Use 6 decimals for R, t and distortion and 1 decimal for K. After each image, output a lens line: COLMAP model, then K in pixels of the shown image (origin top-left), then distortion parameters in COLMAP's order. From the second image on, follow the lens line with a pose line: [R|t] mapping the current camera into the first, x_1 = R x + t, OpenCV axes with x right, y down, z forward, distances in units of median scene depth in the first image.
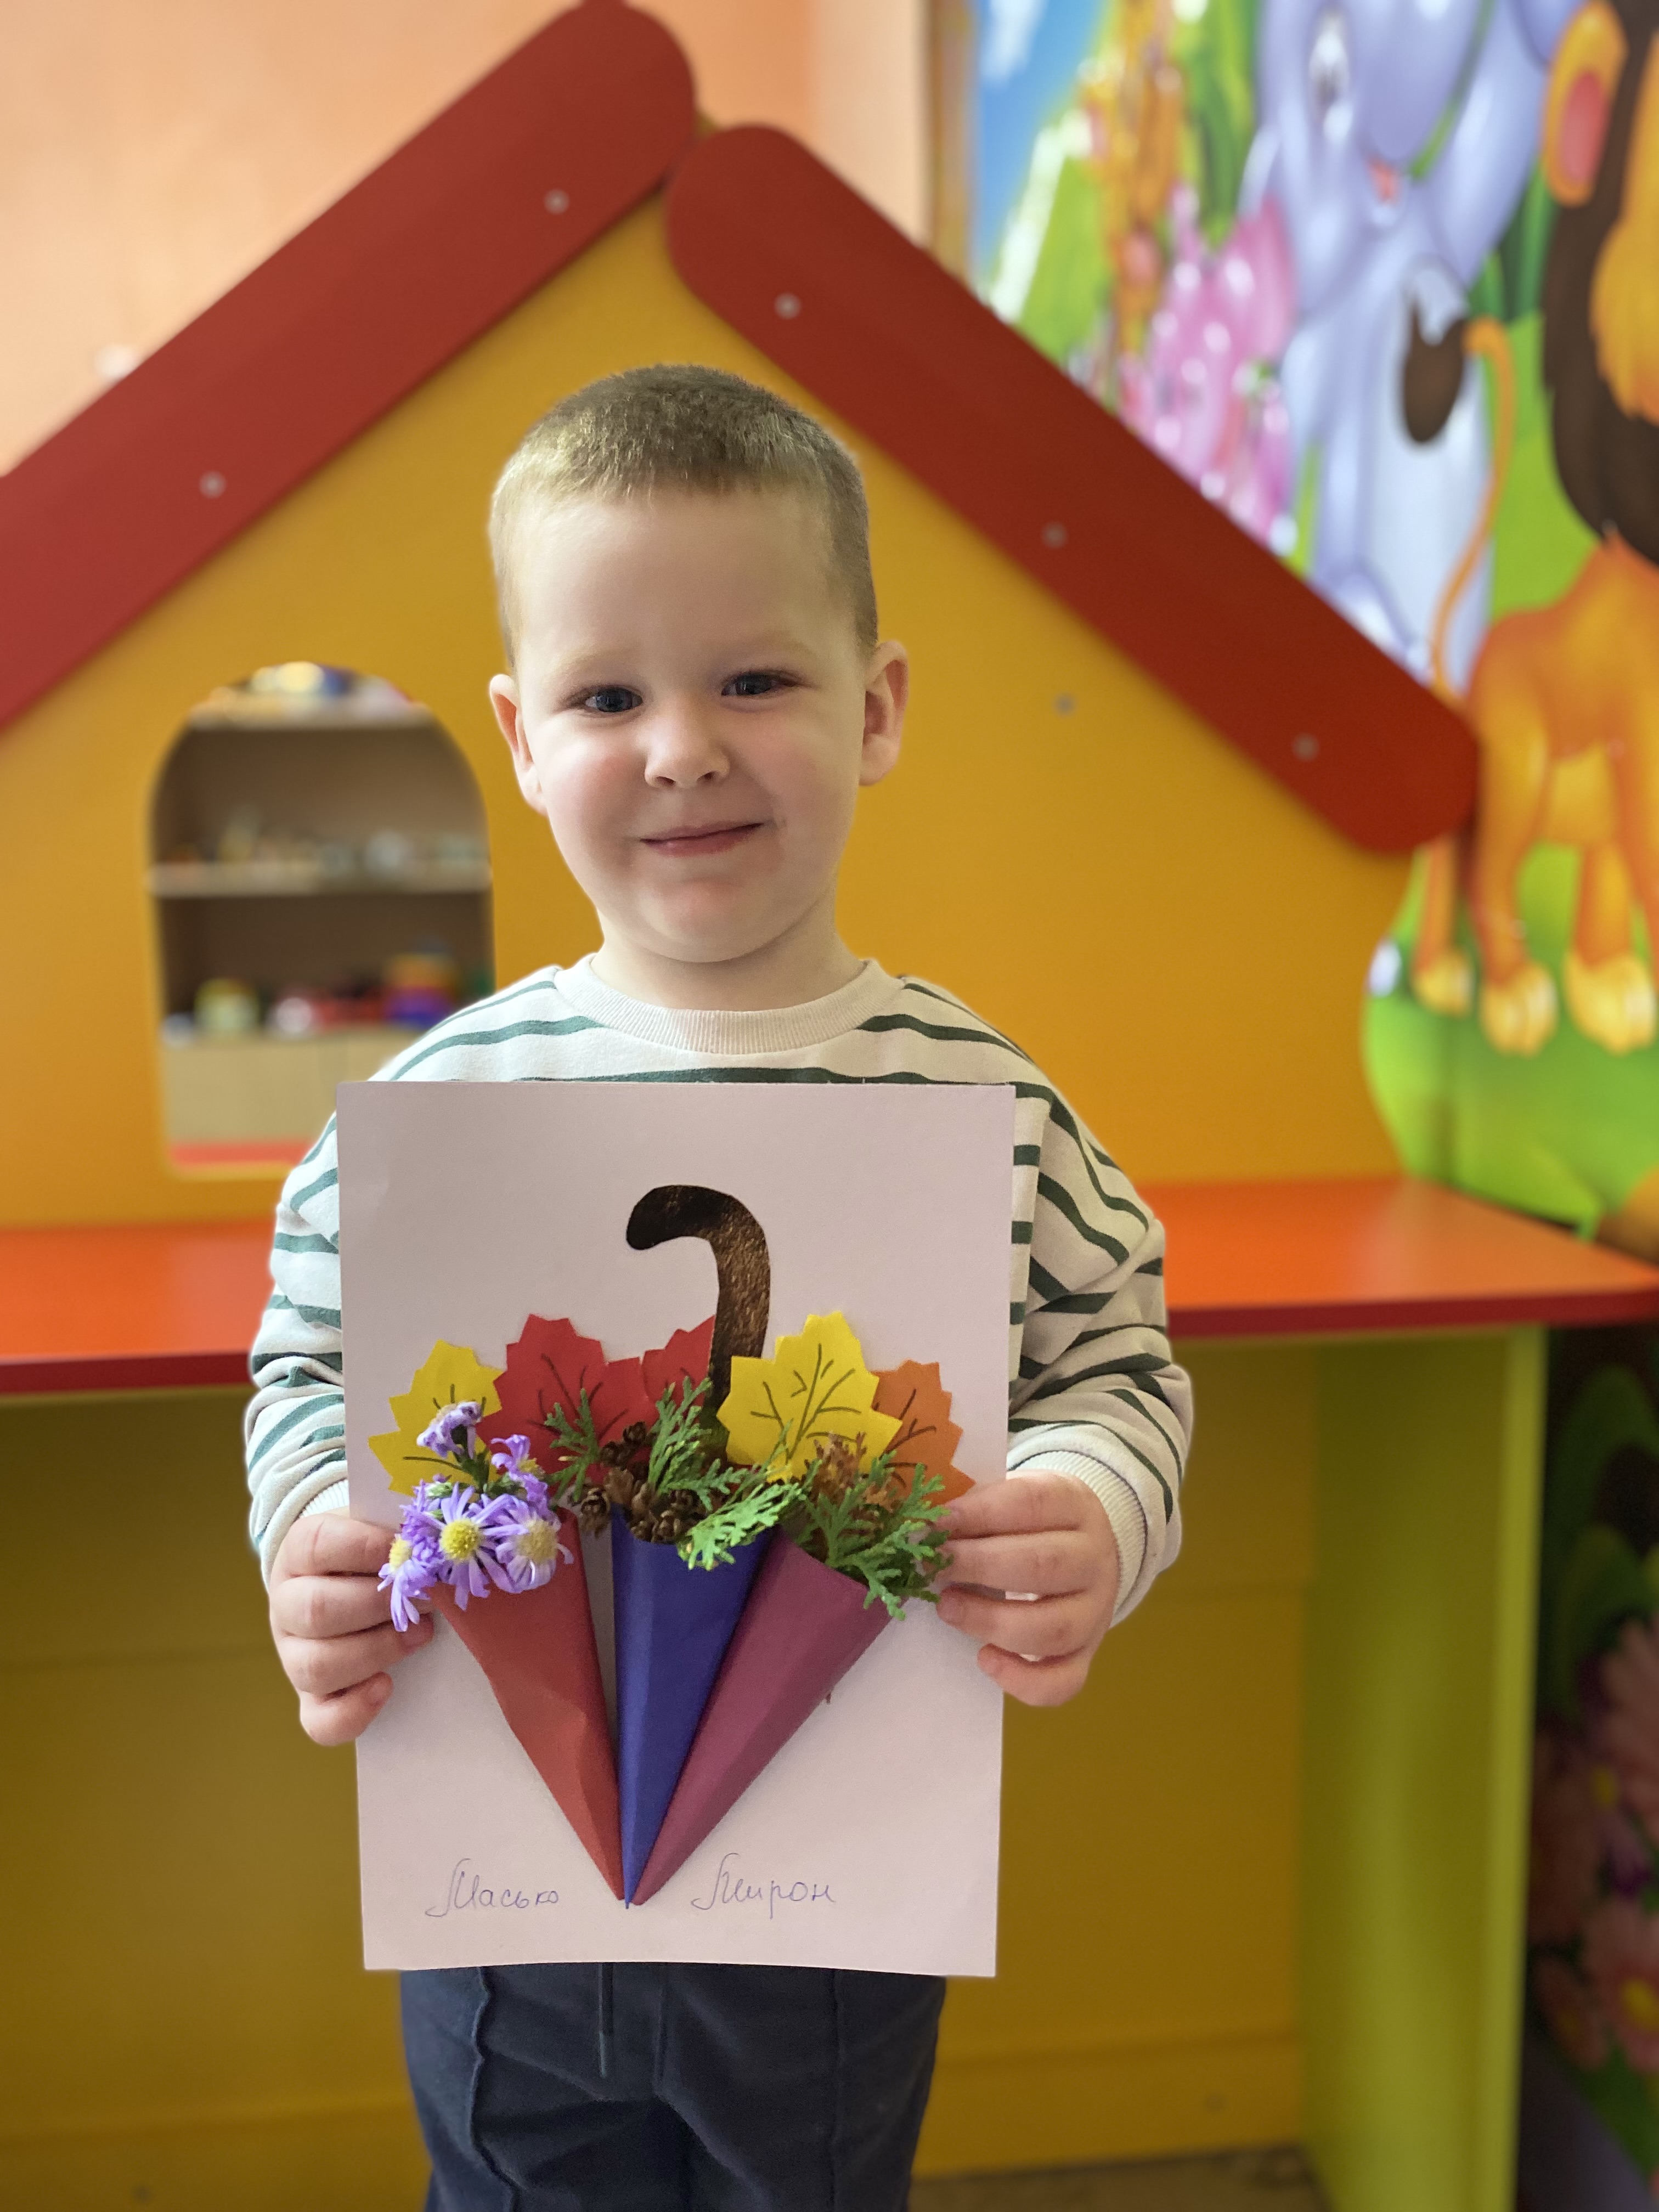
lens RADIAL K [[1660.0, 0, 834.6], [0, 1660.0, 1114.0], [0, 0, 1]] dist [0.001897, -0.003748]
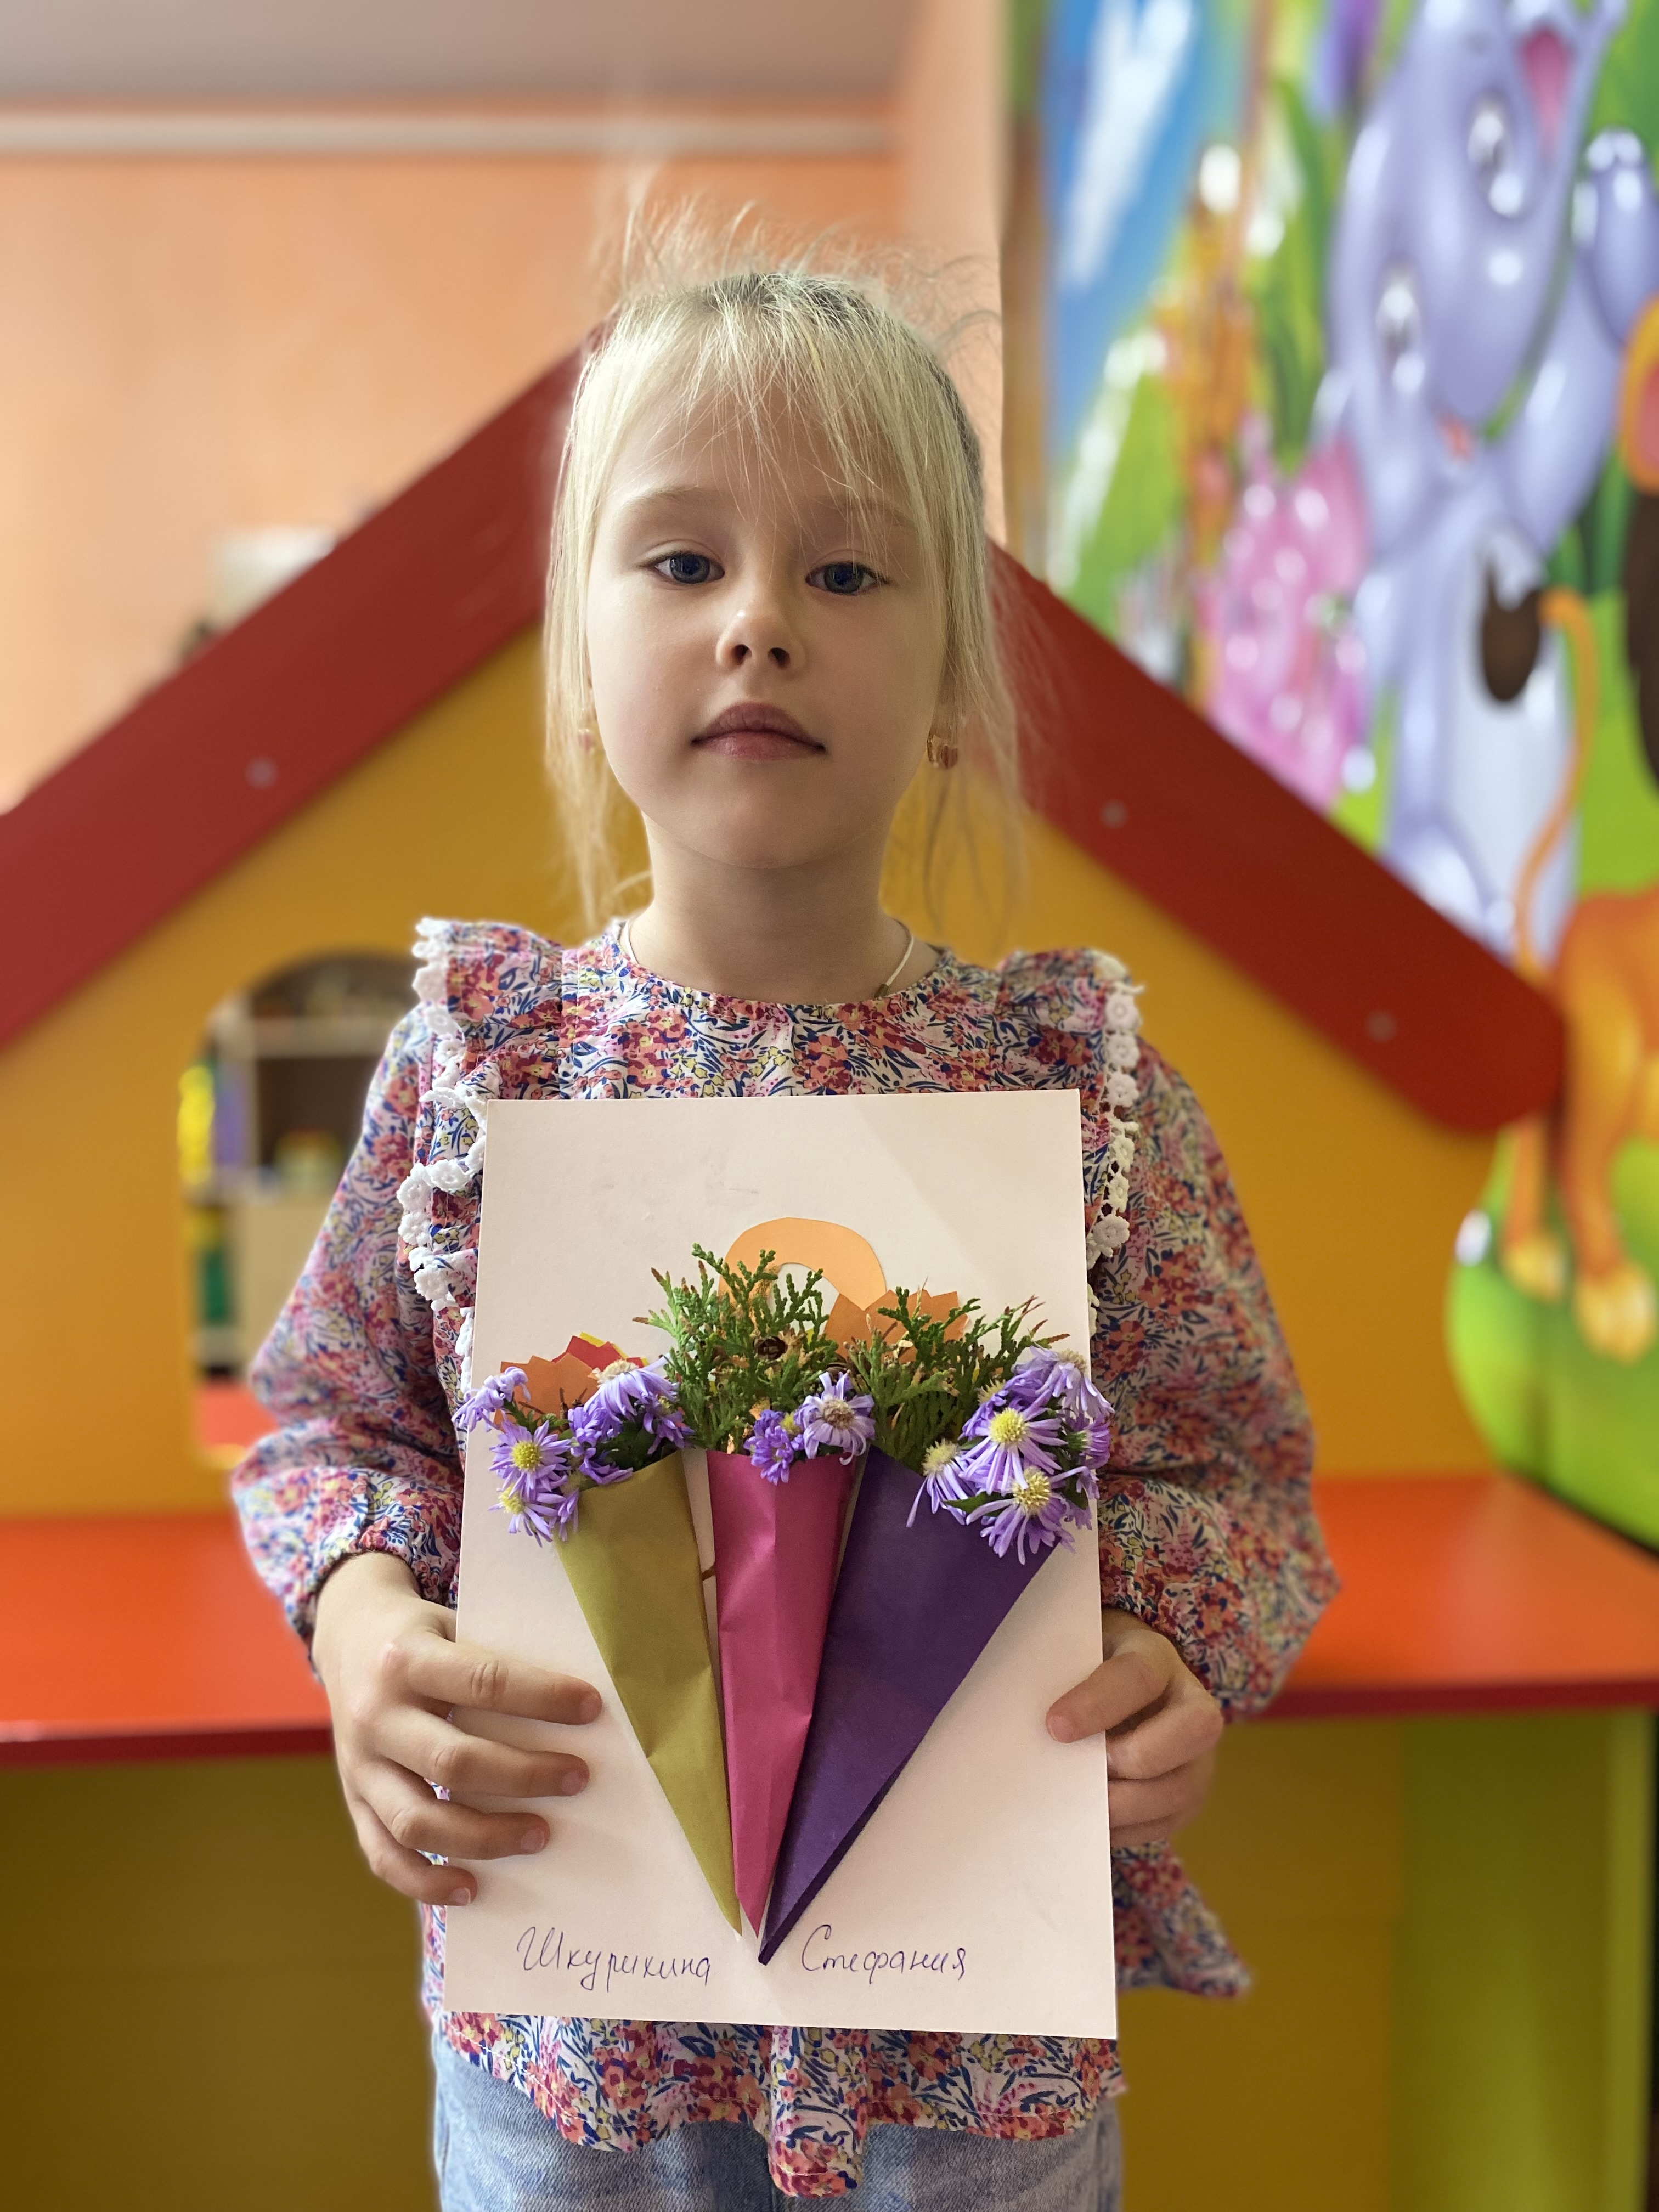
lens RADIAL K [[1660.0, 0, 830.0], [0, 1660.0, 1098.9], [0, 0, 1]] dist [0.001897, -0.003748]
pose [[0.998341, 0.007878, -0.057038, 0.021678], [-0.012239, 0.996993, -0.076514, -0.097557], [0.056264, 0.077085, 0.995436, 0.035143]]
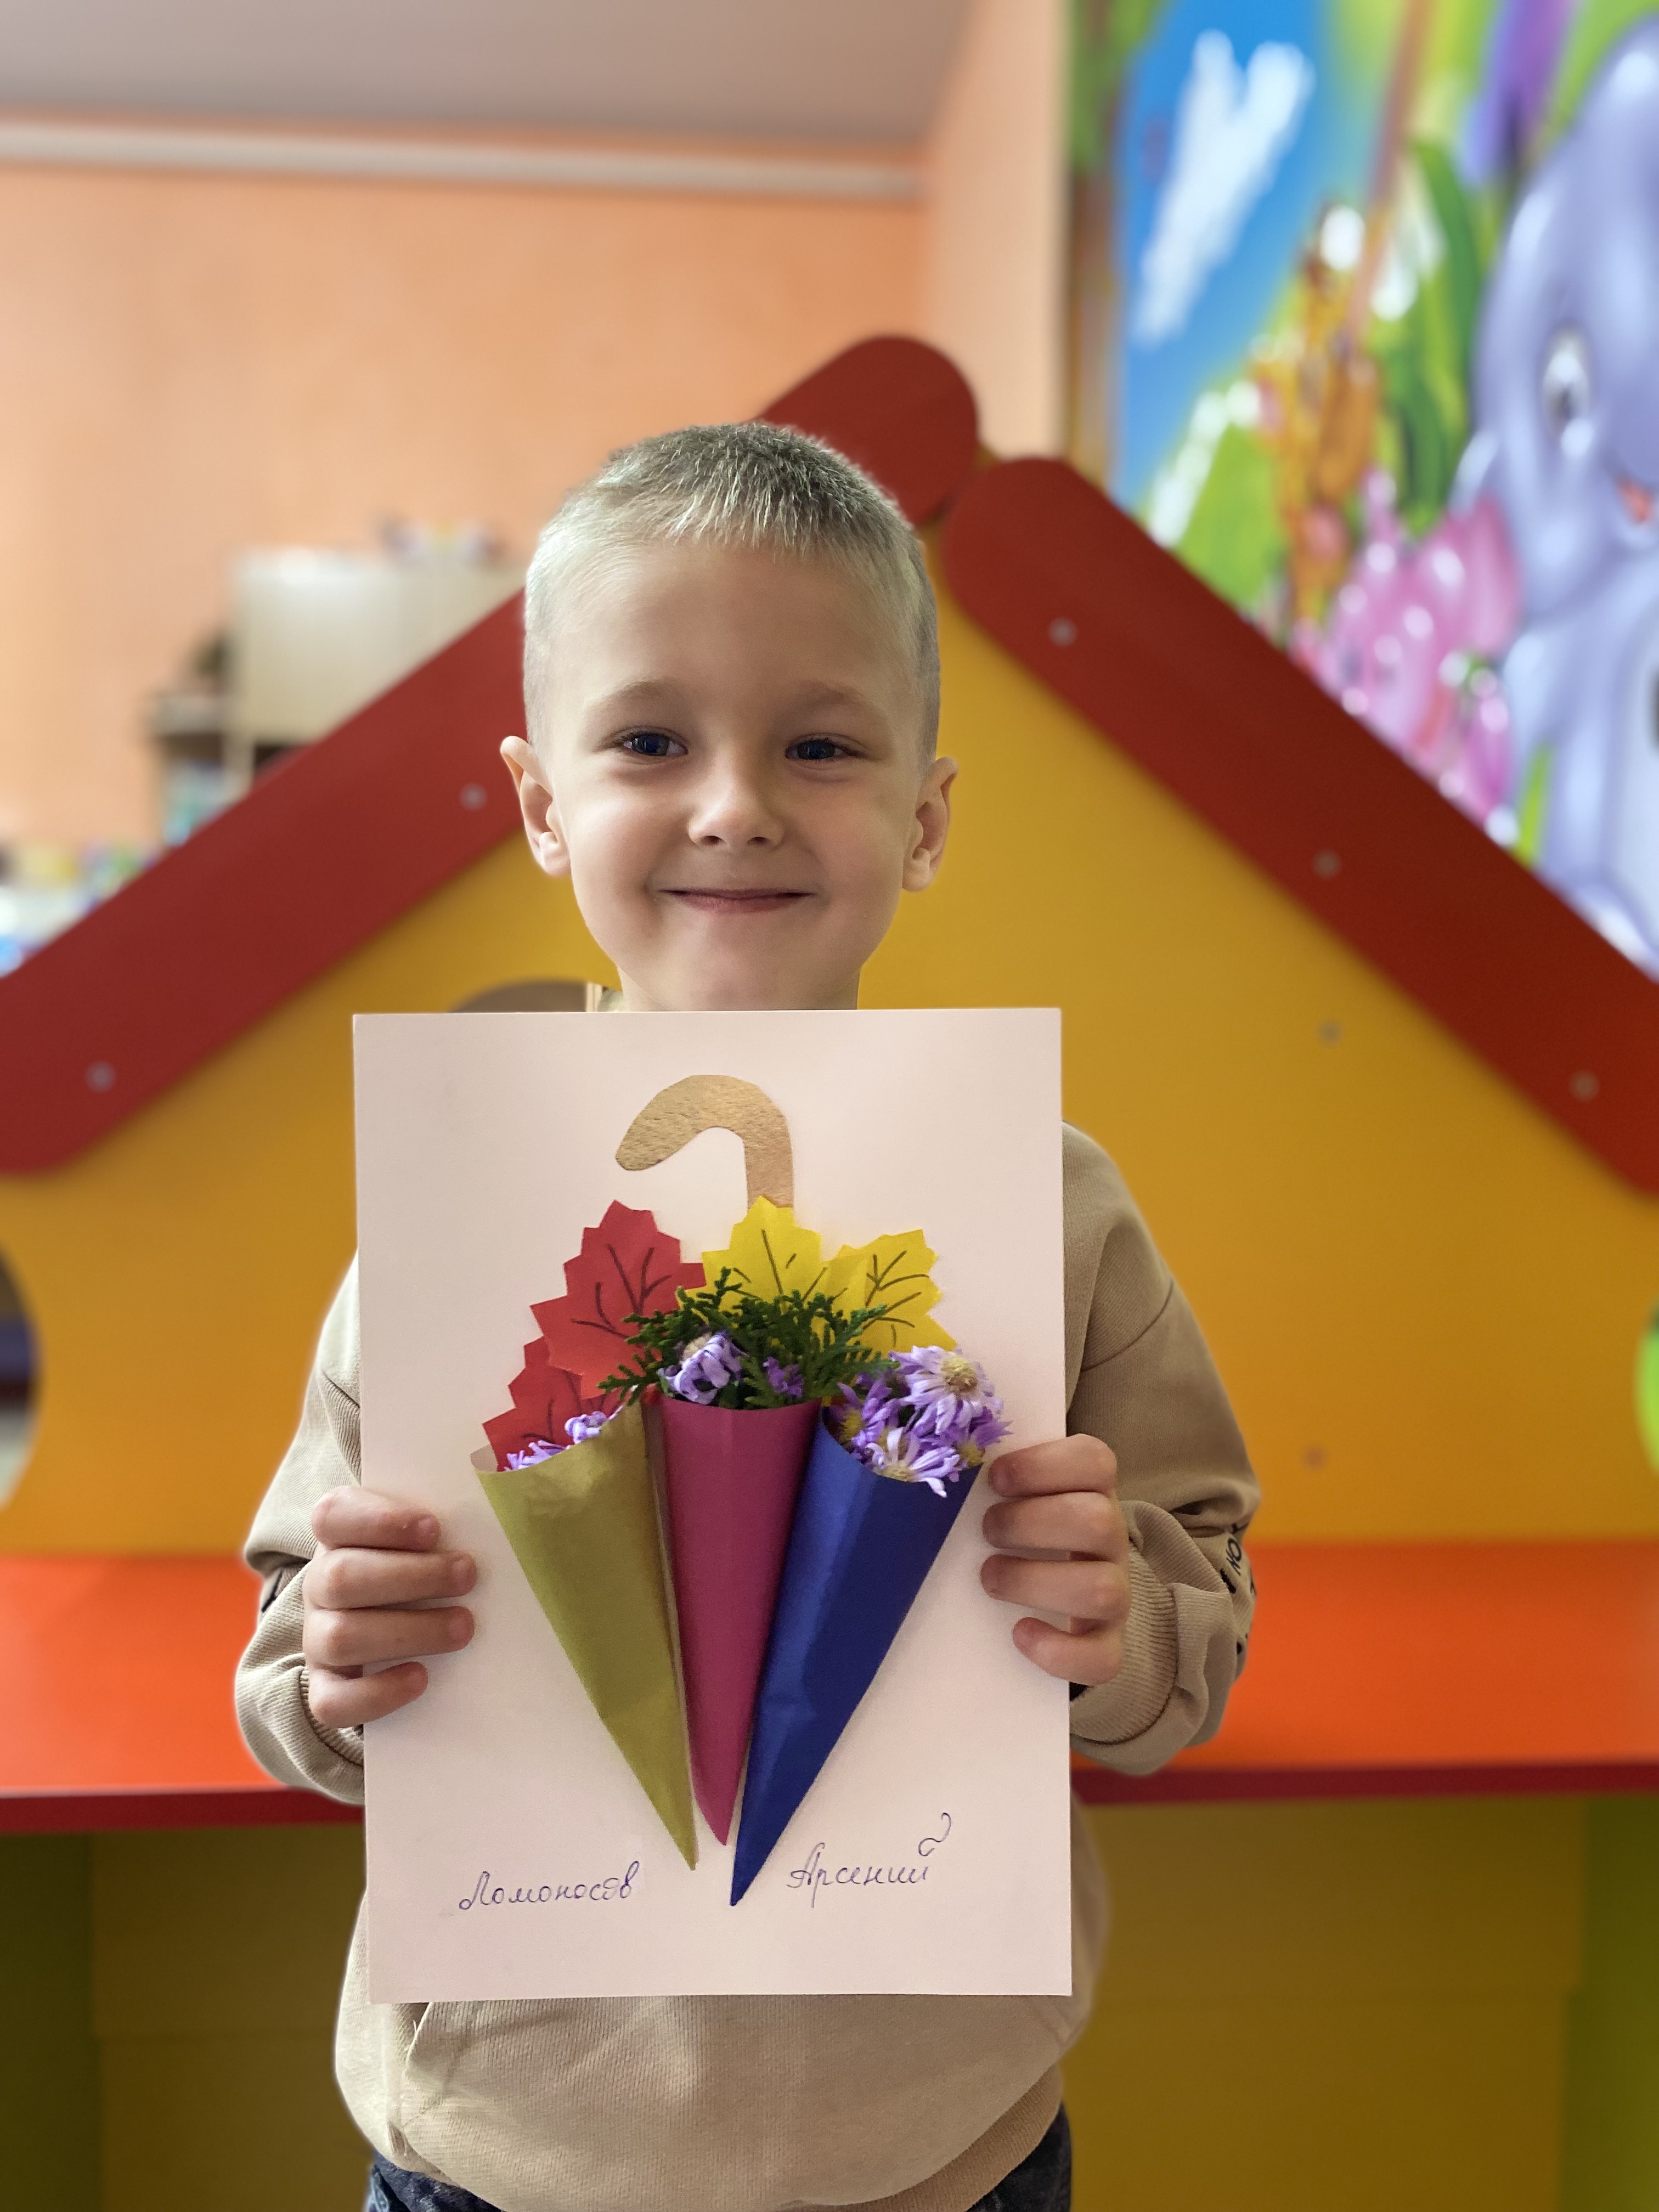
lens RADIAL K [[1660.0, 0, 824.8], [0, 1660.0, 1103.5], [0, 0, 1]] dist [0.001897, -0.003748]
pose [[0.999076, 0.033844, -0.026497, -0.118932], [-0.036251, 0.994688, -0.096337, -0.098278], [0.023095, 0.097208, 0.994996, 0.042643]]
